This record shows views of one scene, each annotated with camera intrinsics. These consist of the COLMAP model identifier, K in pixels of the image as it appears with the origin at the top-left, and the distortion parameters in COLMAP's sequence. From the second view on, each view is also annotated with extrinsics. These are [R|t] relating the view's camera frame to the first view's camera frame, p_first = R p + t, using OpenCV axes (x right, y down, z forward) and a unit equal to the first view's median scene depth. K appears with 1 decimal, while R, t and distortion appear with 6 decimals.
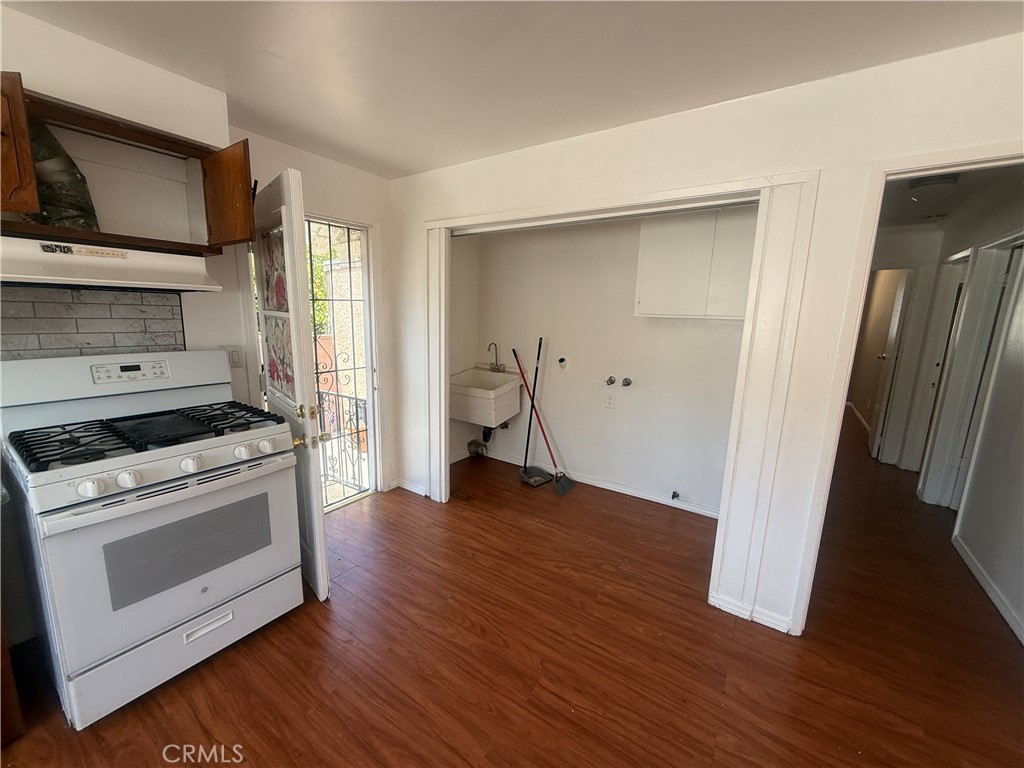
lens RADIAL K [[406.2, 0, 513.0], [0, 406.2, 385.3], [0, 0, 1]] dist [0.000556, -0.000087]
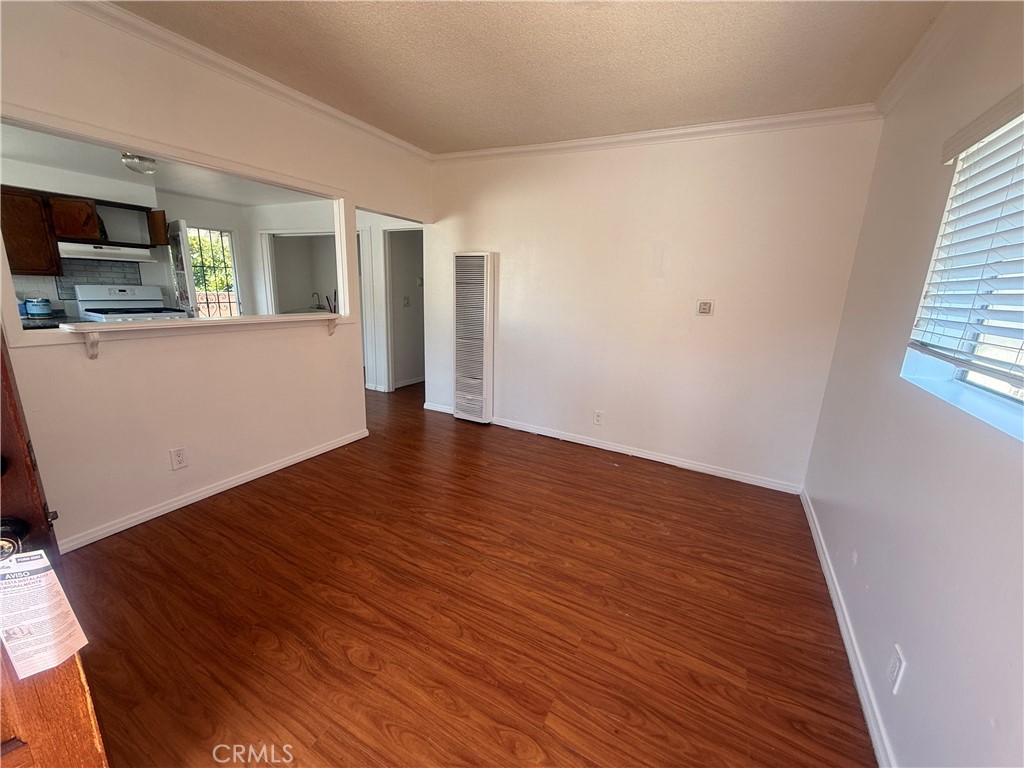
lens RADIAL K [[406.2, 0, 513.0], [0, 406.2, 385.3], [0, 0, 1]] dist [0.000556, -0.000087]
pose [[0.994605, -0.008161, 0.103415, 1.329844], [0.001742, 0.998074, 0.062005, 0.413583], [-0.103722, -0.061490, 0.992704, -1.947044]]
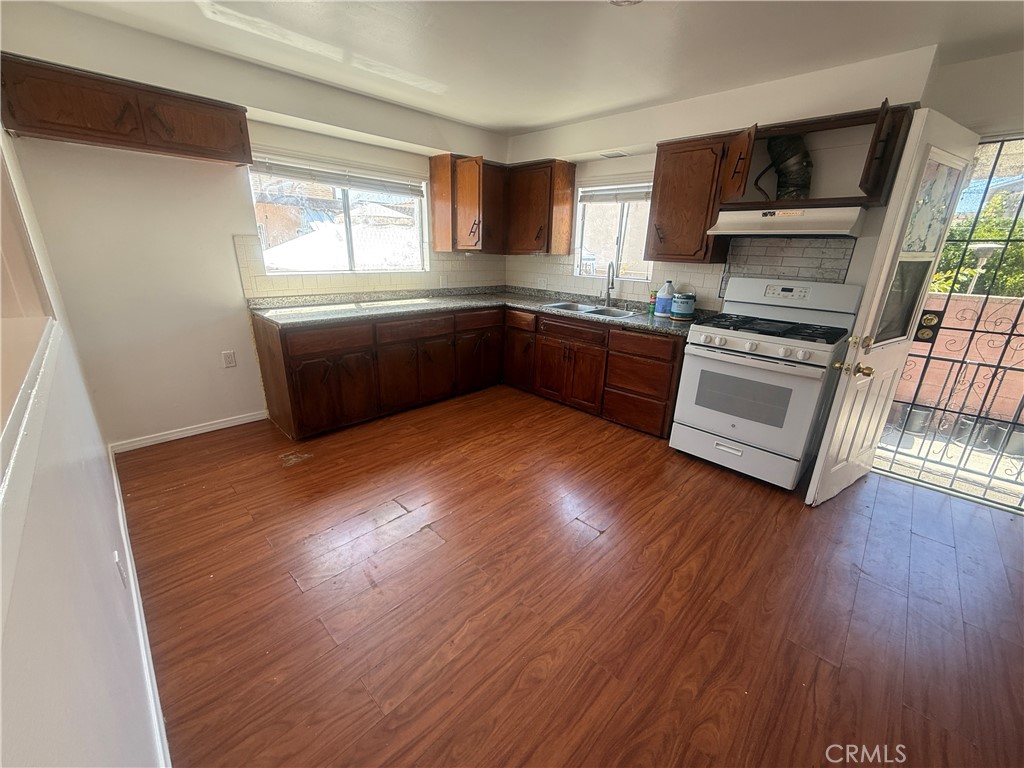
lens RADIAL K [[406.2, 0, 513.0], [0, 406.2, 385.3], [0, 0, 1]] dist [0.000556, -0.000087]
pose [[-0.170131, 0.286329, -0.942906, 0.772394], [-0.207535, 0.924983, 0.318332, 0.017485], [0.963320, 0.249844, -0.097945, 0.238311]]
